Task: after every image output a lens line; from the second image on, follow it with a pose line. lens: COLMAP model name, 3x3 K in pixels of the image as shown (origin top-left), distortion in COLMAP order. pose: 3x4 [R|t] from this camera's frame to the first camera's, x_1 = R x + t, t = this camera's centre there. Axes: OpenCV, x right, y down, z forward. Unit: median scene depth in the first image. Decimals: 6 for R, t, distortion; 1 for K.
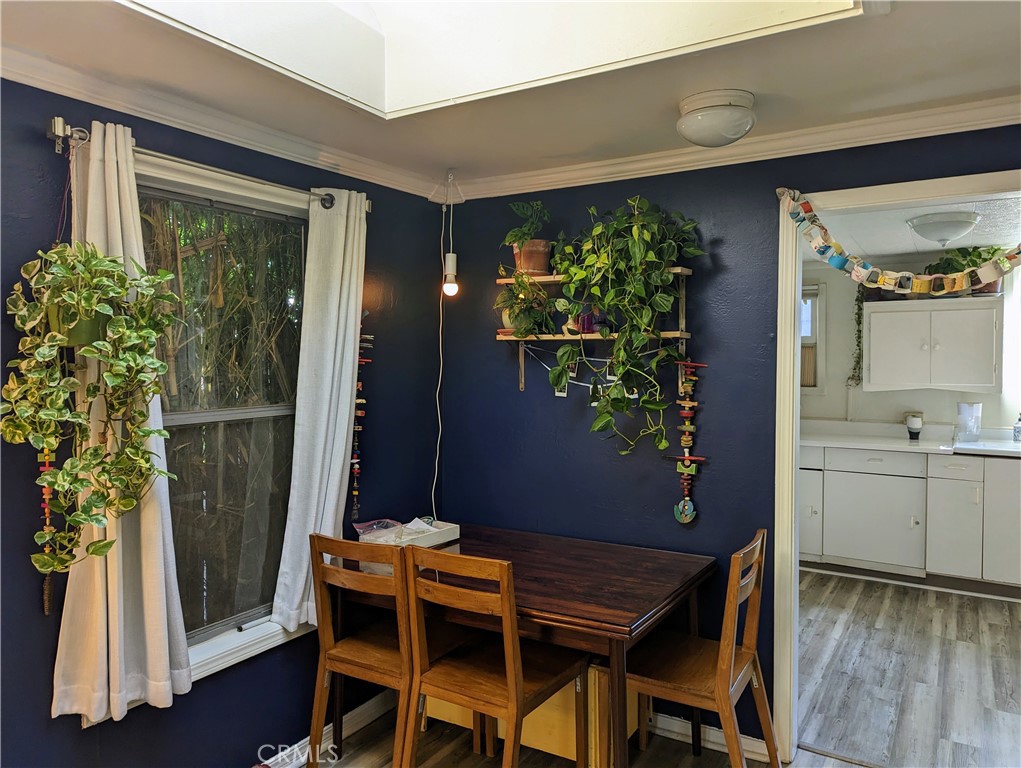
lens RADIAL K [[720.9, 0, 510.5], [0, 720.9, 384.0], [0, 0, 1]] dist [0.062887, -0.072030]
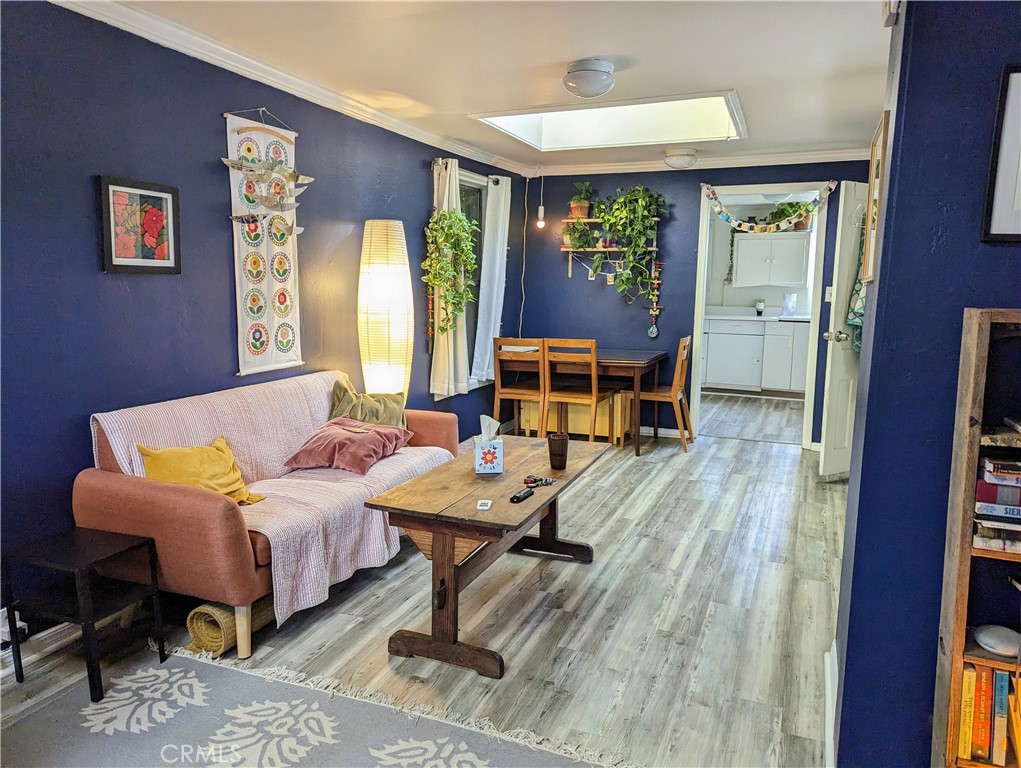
lens RADIAL K [[718.2, 0, 498.8], [0, 718.2, 371.6], [0, 0, 1]] dist [0.062718, -0.001081]
pose [[0.990004, -0.004806, 0.140959, -0.525019], [-0.008376, 0.995652, 0.092776, 0.098901], [-0.140792, -0.093029, 0.985659, -1.079830]]
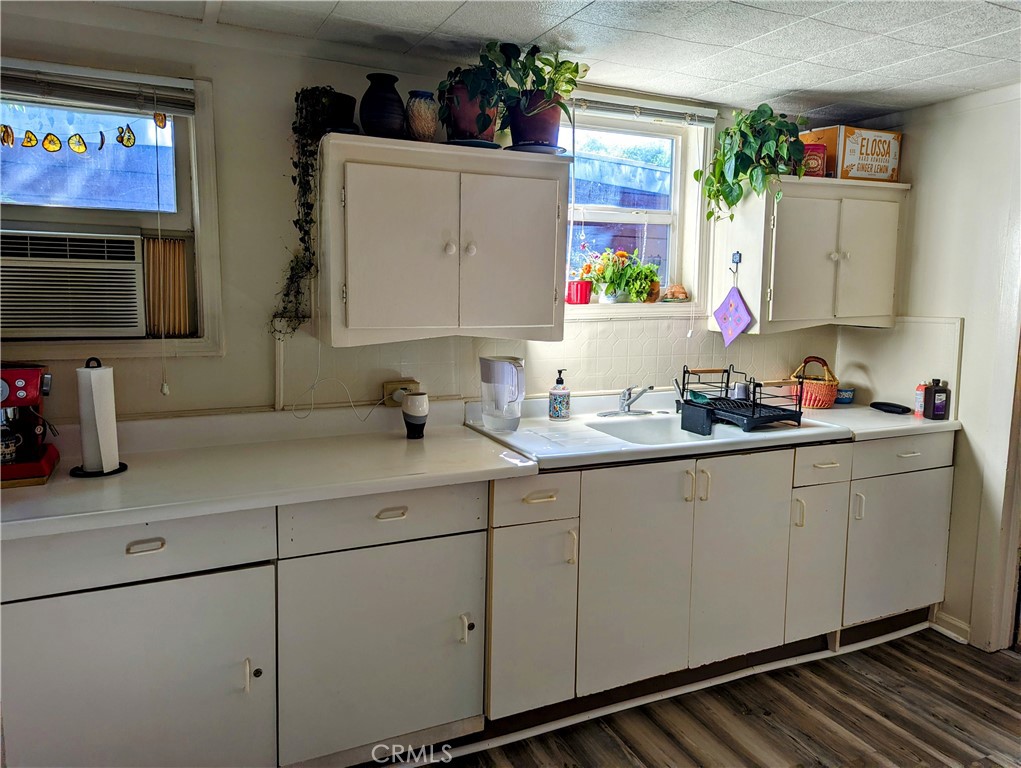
lens RADIAL K [[718.2, 0, 498.8], [0, 718.2, 371.6], [0, 0, 1]] dist [0.062718, -0.001081]
pose [[0.553646, -0.095911, 0.827210, 0.334335], [0.015950, 0.994385, 0.104618, -0.034518], [-0.832599, -0.044728, 0.552067, 1.244997]]
